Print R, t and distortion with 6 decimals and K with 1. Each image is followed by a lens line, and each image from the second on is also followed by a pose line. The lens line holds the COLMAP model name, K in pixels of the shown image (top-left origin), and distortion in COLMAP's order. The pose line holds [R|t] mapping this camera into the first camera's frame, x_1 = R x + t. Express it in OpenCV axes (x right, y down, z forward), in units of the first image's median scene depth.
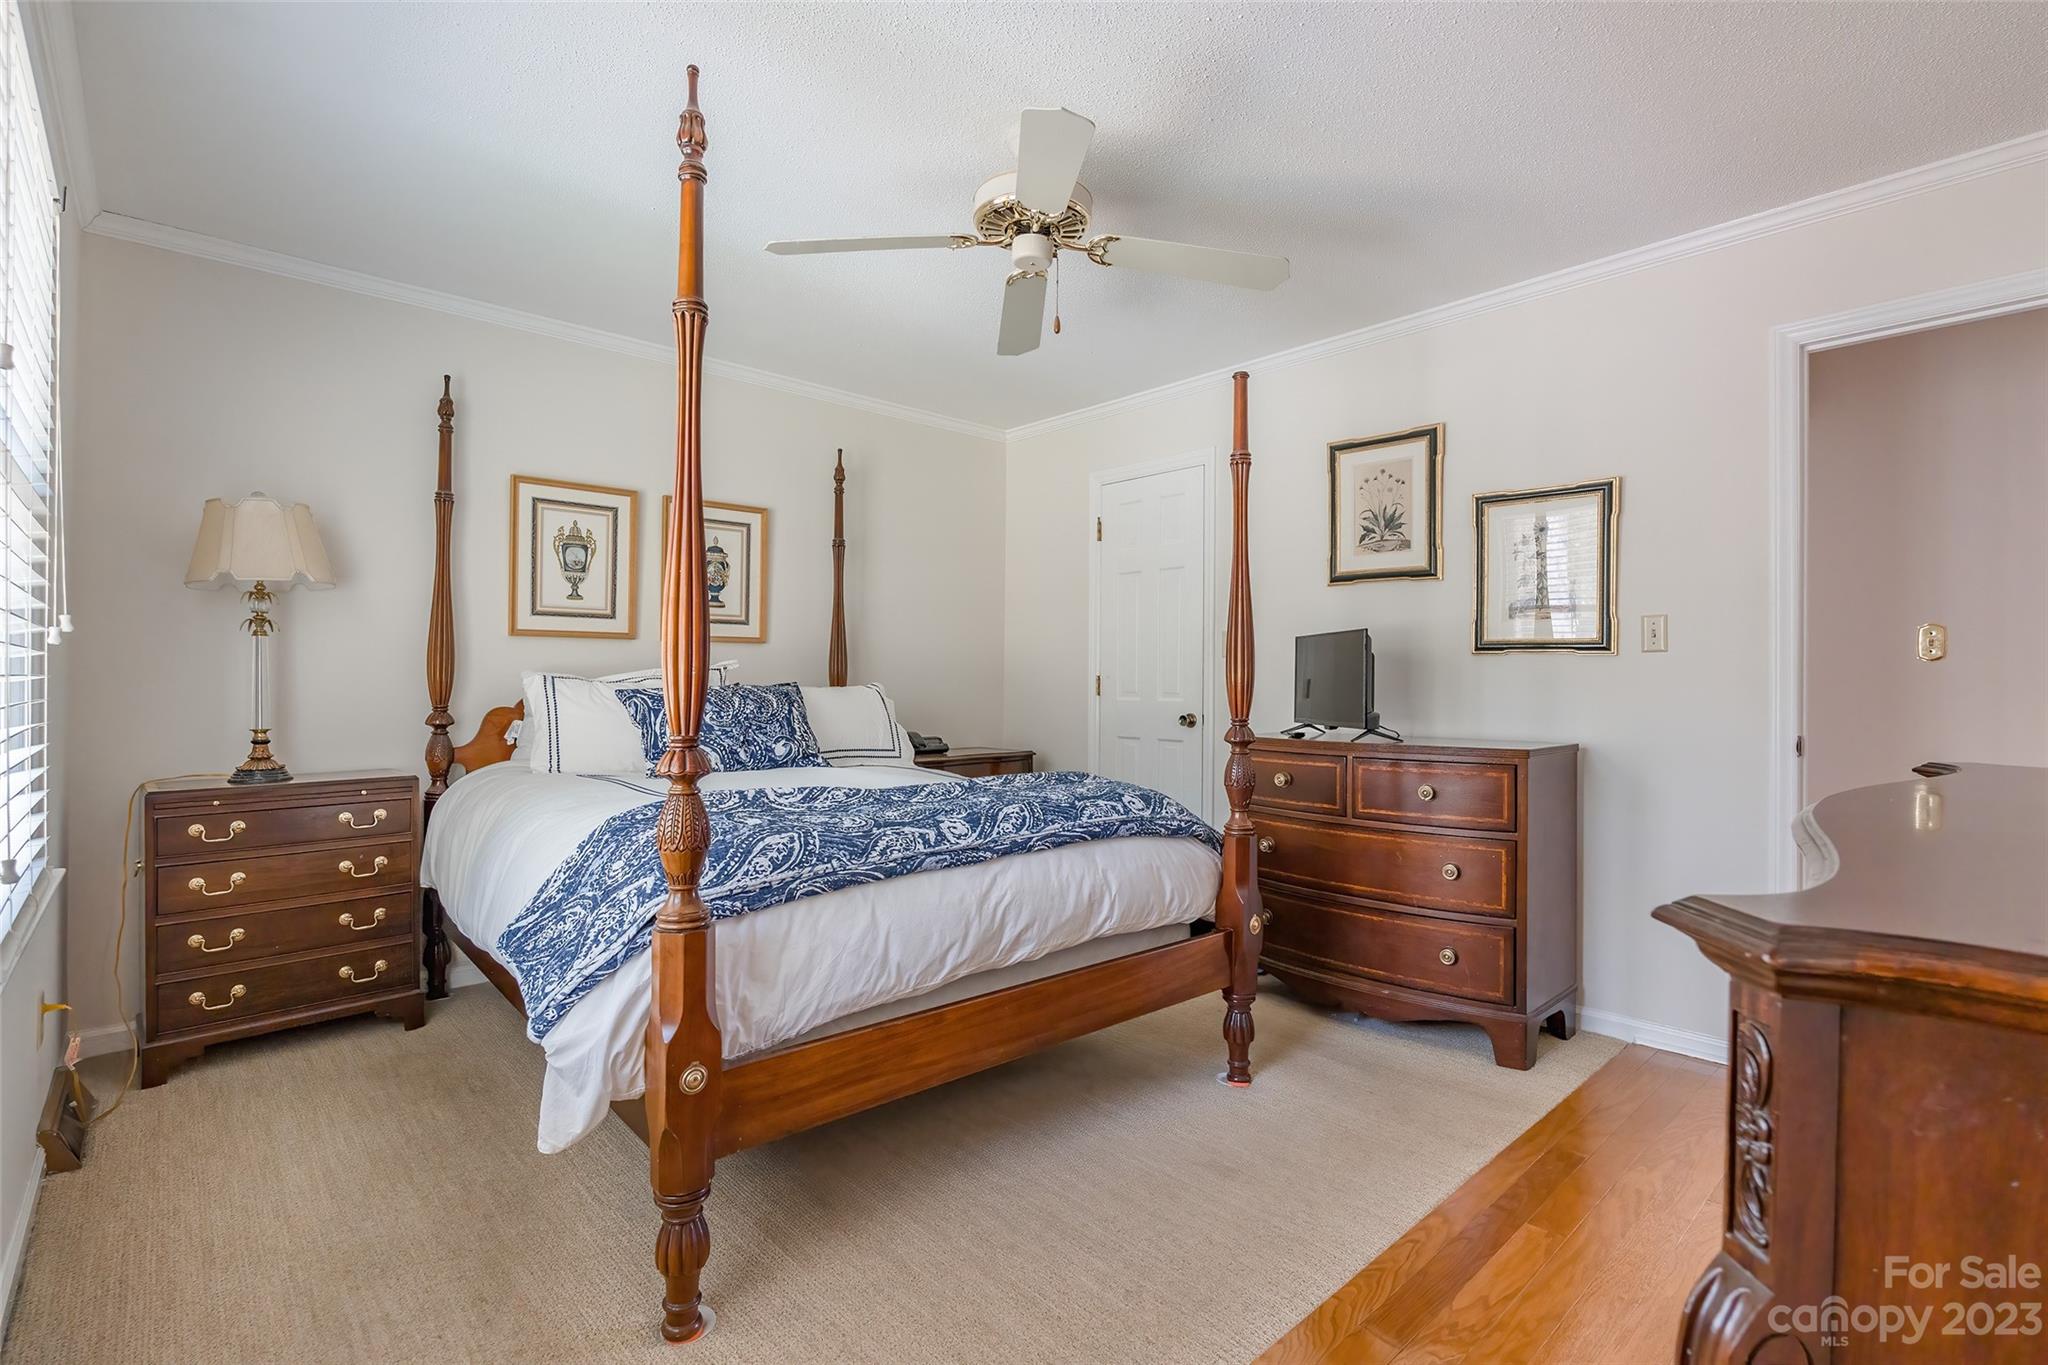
lens RADIAL K [[965.4, 0, 1018.3], [0, 965.4, 681.8], [0, 0, 1]] dist [-0.019252, 0.000398]
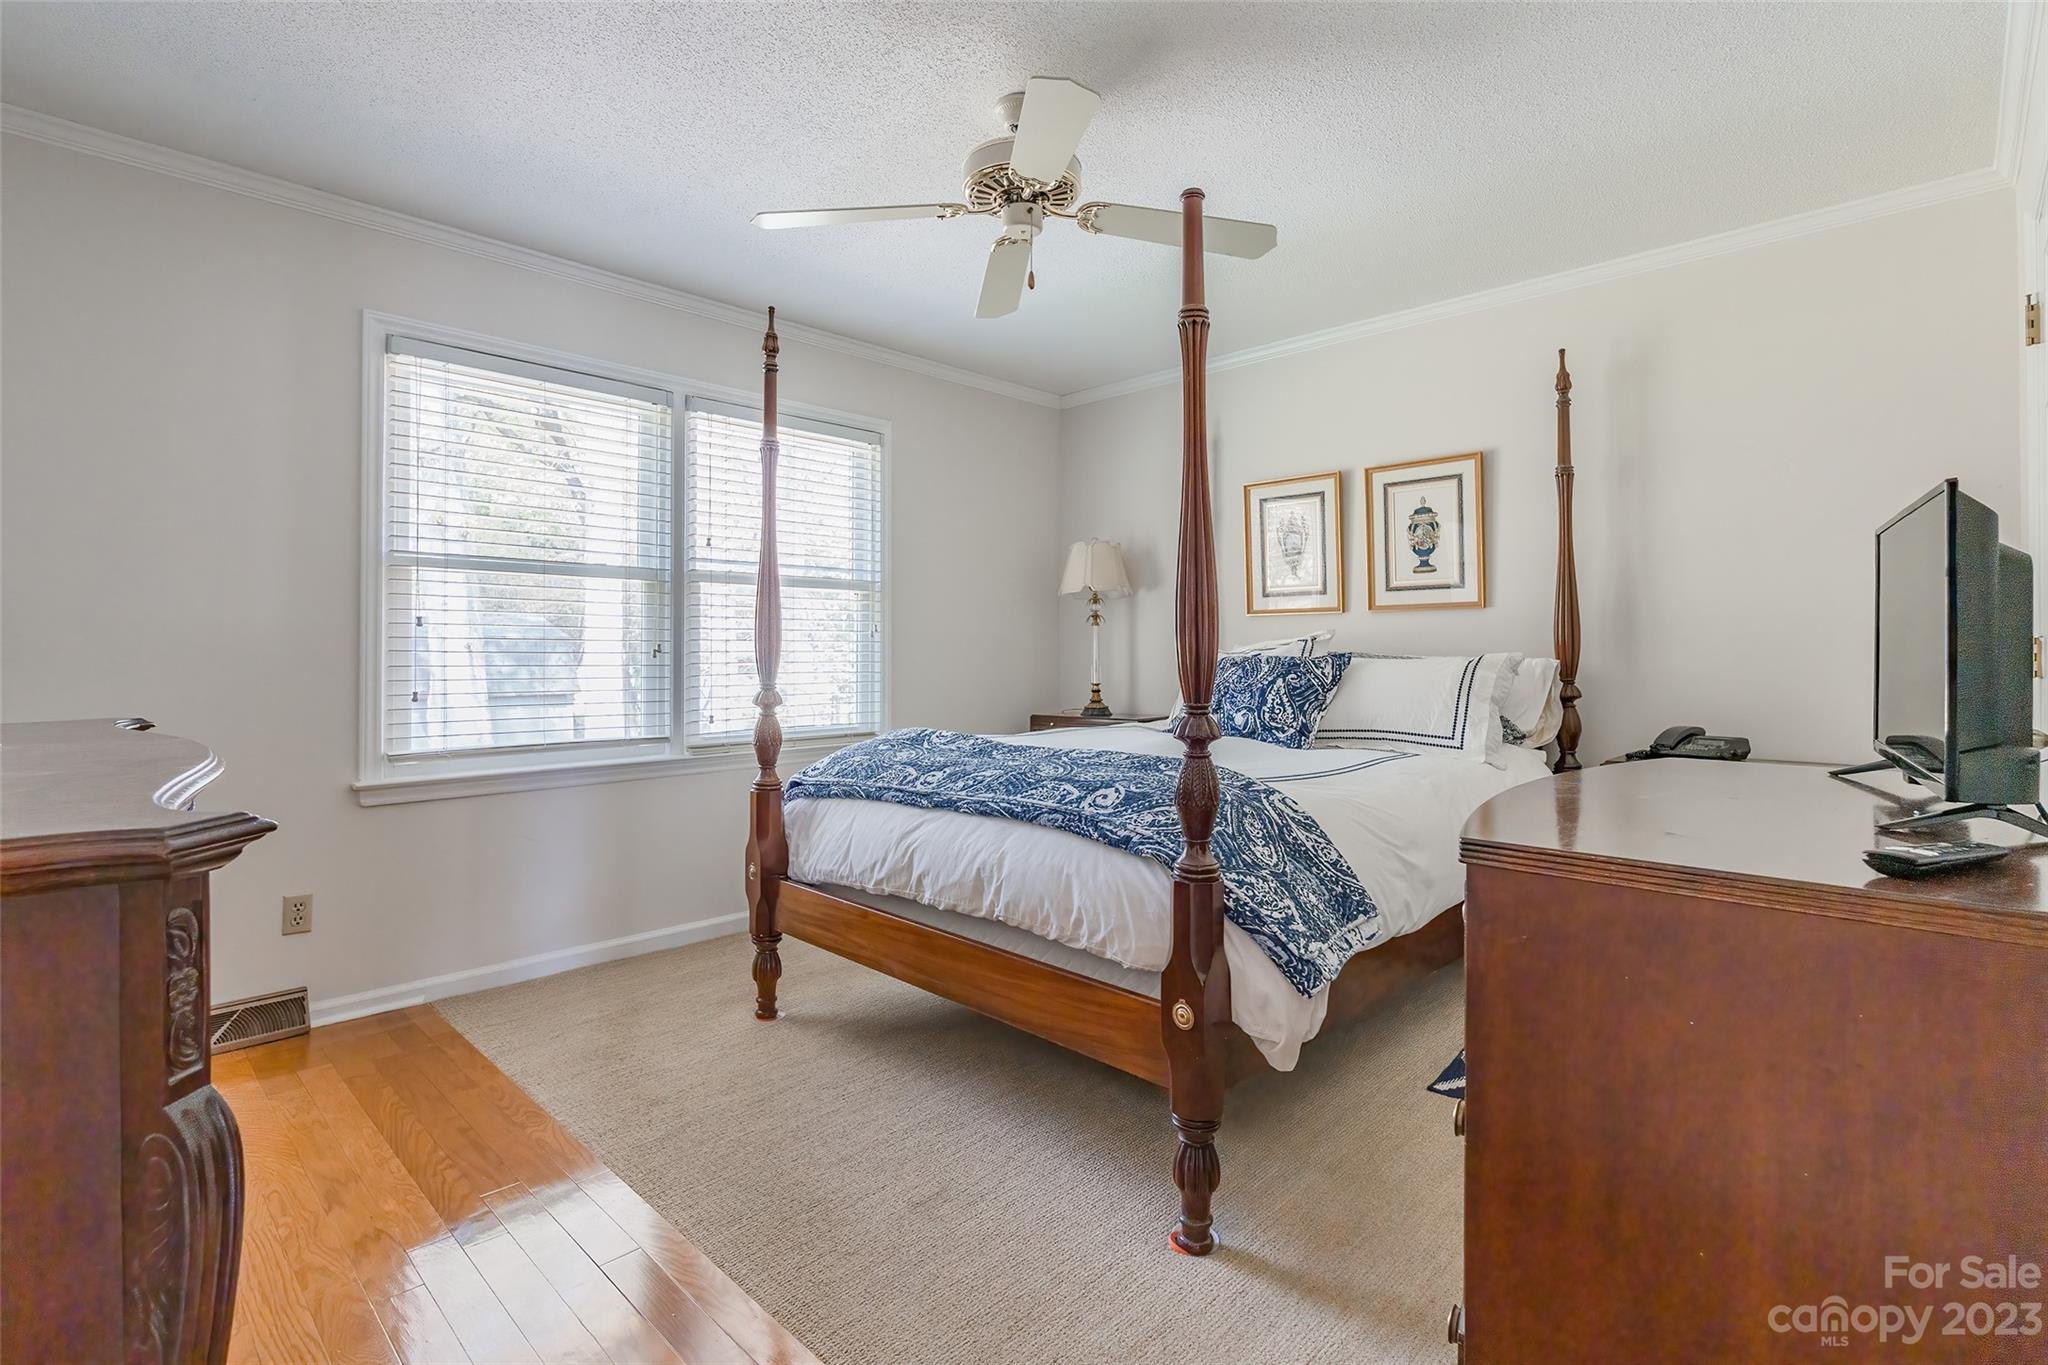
lens RADIAL K [[965.4, 0, 1016.7], [0, 965.4, 667.7], [0, 0, 1]] dist [-0.019252, 0.000398]
pose [[0.041373, 0.010912, -0.999084, 0.826098], [0.002246, 0.999937, 0.011014, 0.004944], [0.999141, -0.002700, 0.041346, 0.786577]]
